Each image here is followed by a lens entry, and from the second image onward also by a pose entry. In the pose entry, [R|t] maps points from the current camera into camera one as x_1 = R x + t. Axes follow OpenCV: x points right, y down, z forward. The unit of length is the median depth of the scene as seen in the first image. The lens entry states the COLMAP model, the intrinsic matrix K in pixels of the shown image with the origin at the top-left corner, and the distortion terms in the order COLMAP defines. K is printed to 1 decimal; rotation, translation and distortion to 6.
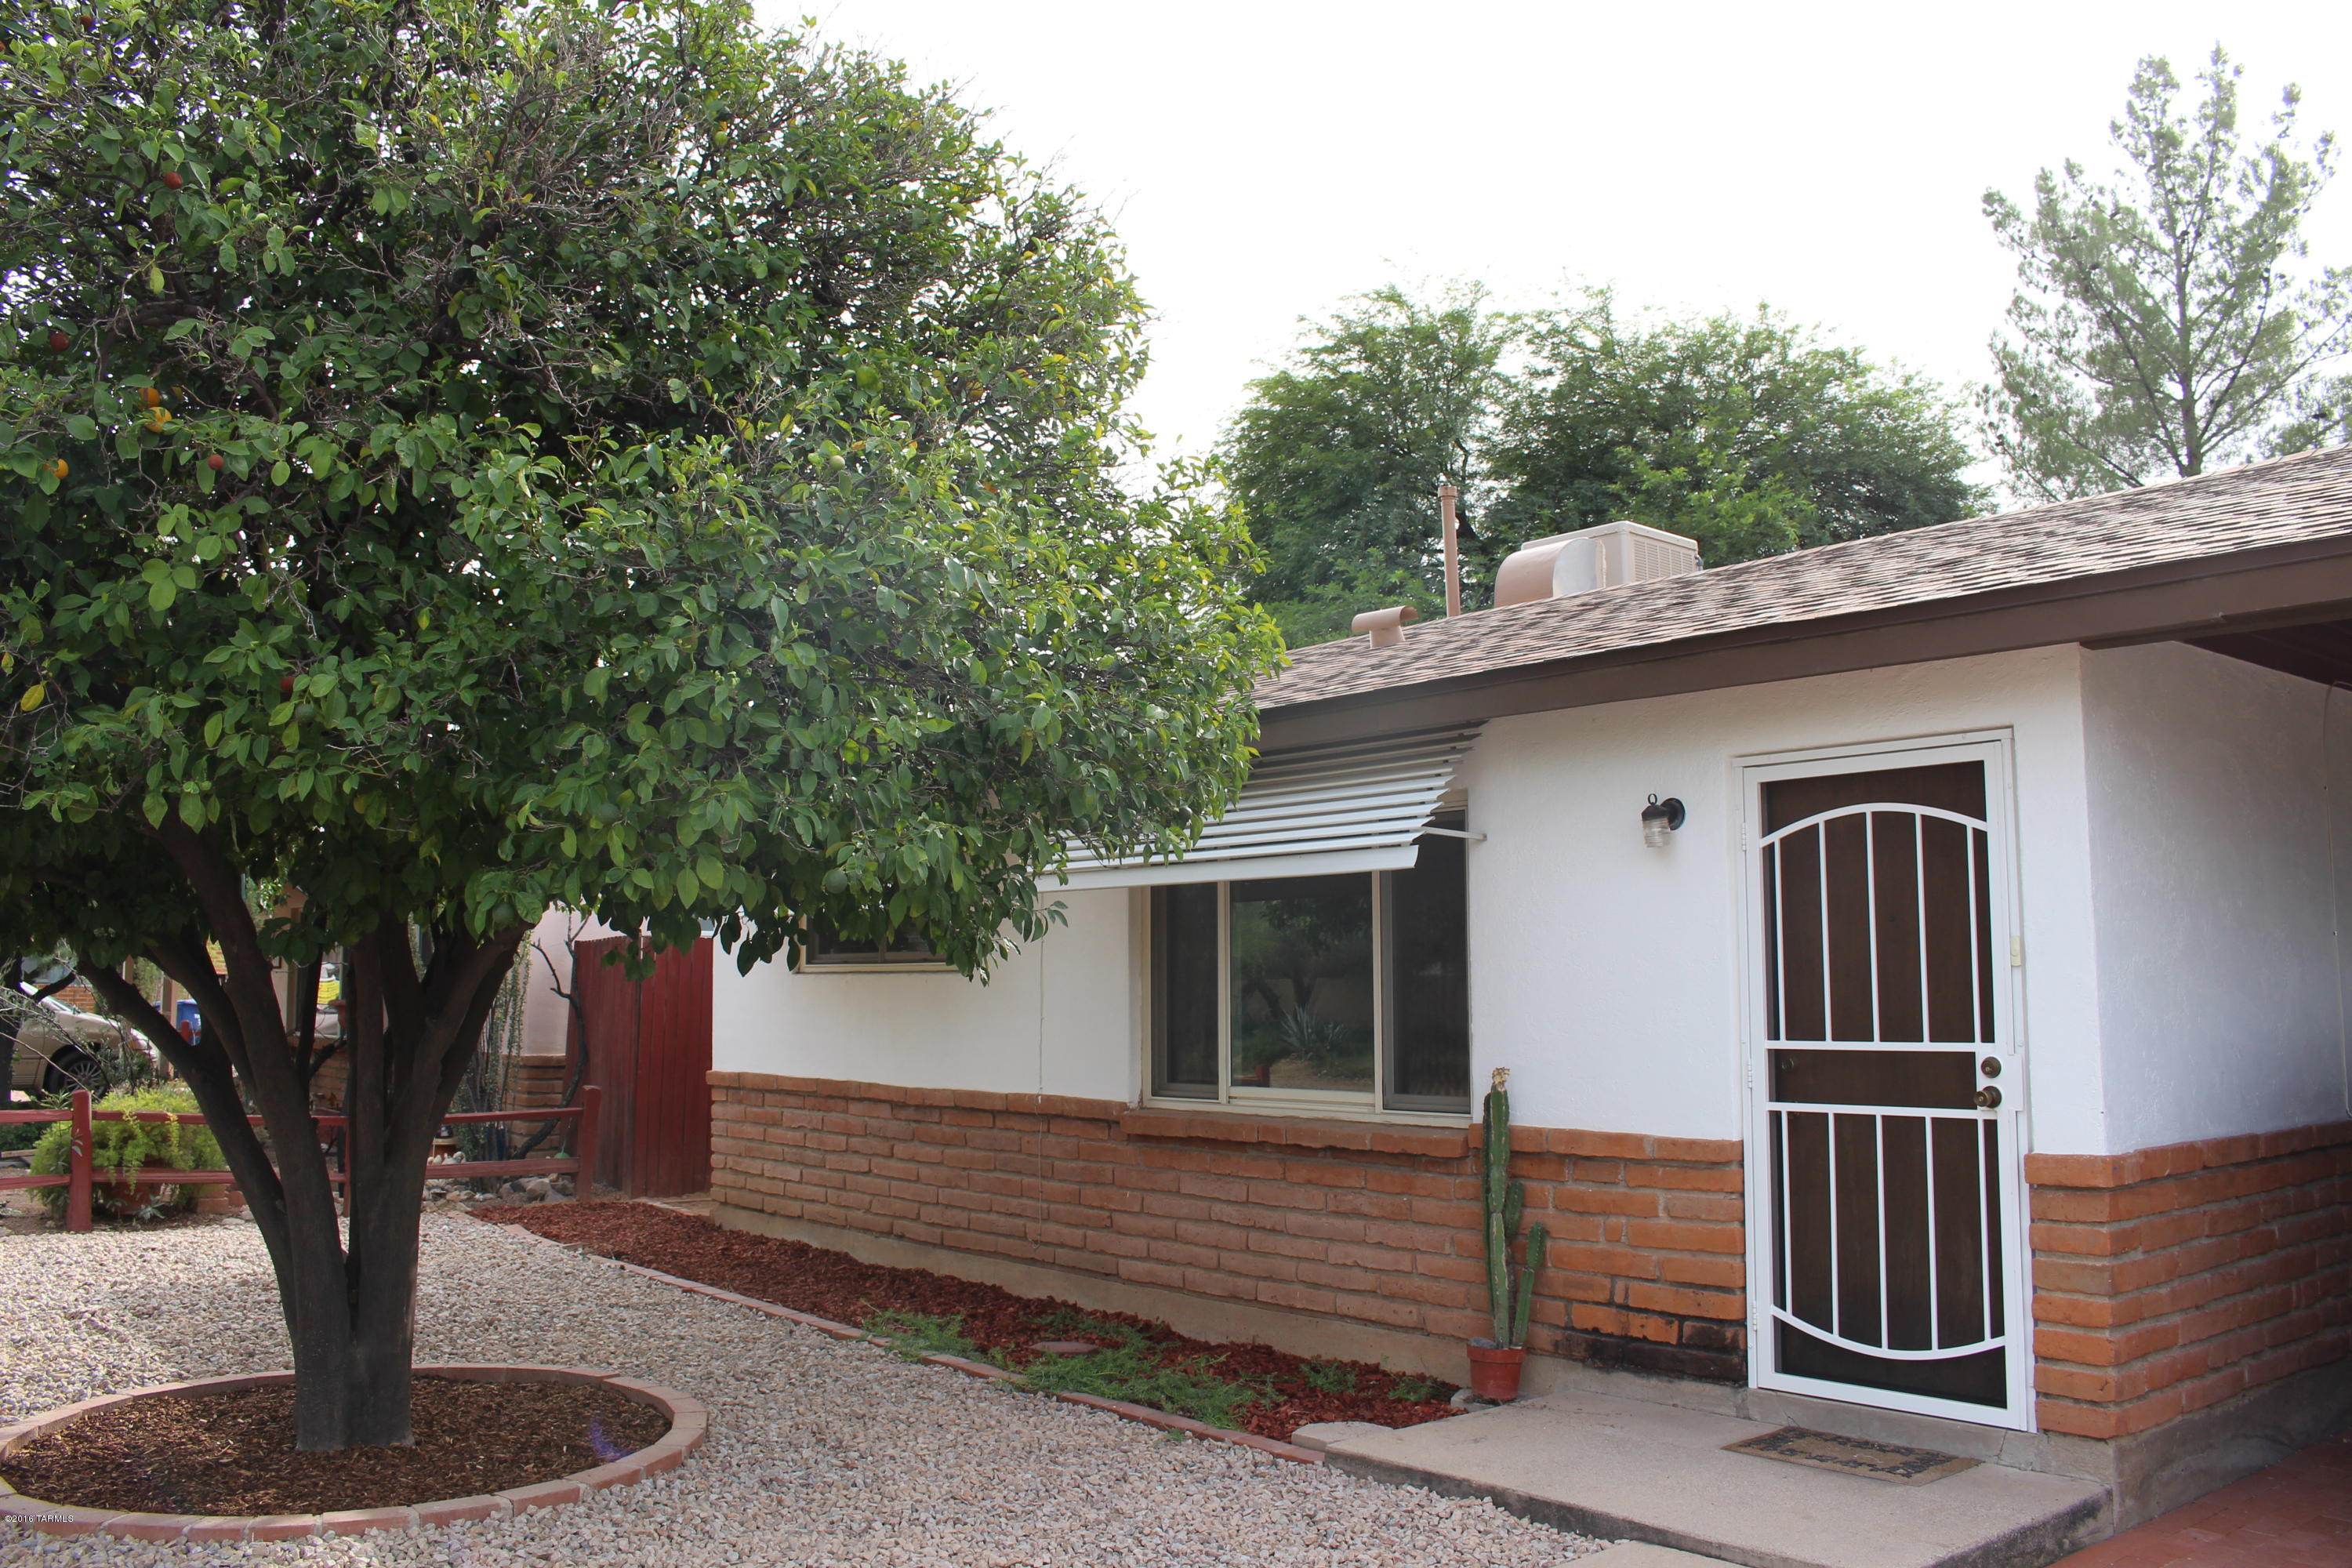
lens RADIAL K [[2062.2, 0, 1176.0], [0, 2062.2, 784.0], [0, 0, 1]] dist [-0.006582, -0.003735]
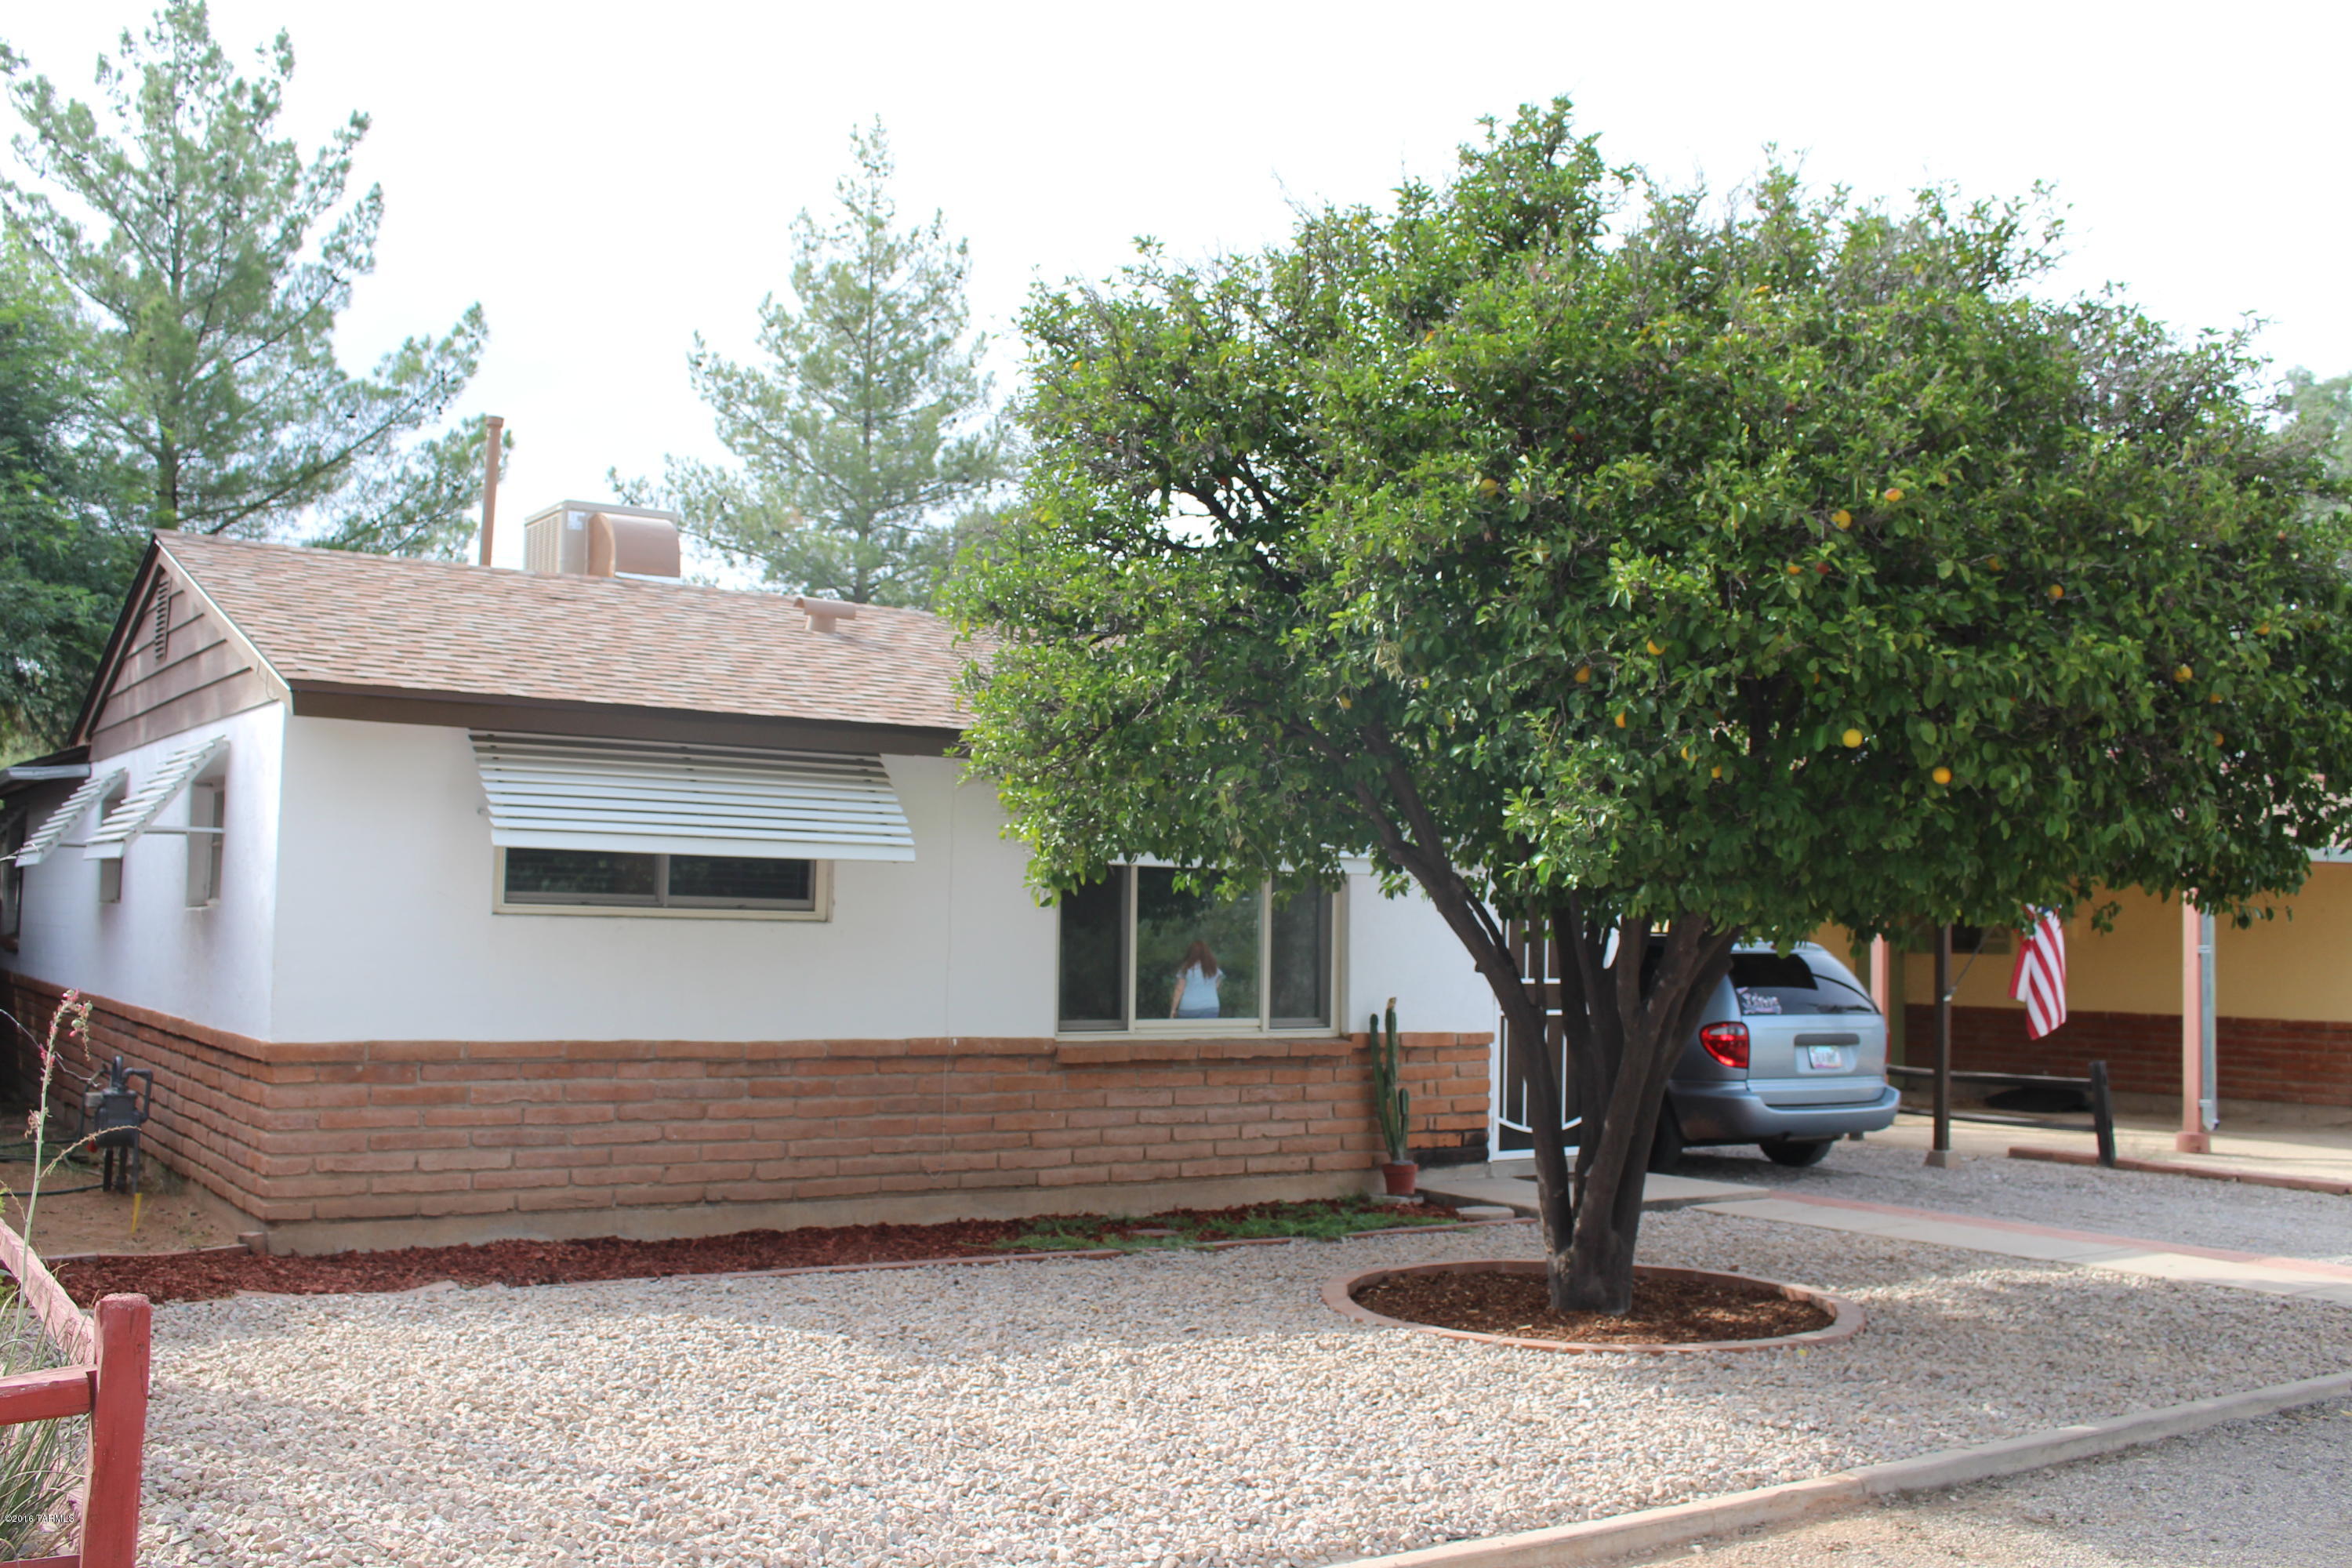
lens RADIAL K [[2162.7, 0, 1176.0], [0, 2162.7, 784.0], [0, 0, 1]] dist [0.004498, 0.002247]
pose [[0.097878, 0.057586, 0.993531, -1.374744], [-0.127244, 0.990855, -0.044896, 0.061568], [-0.987030, -0.122026, 0.104311, 0.891545]]
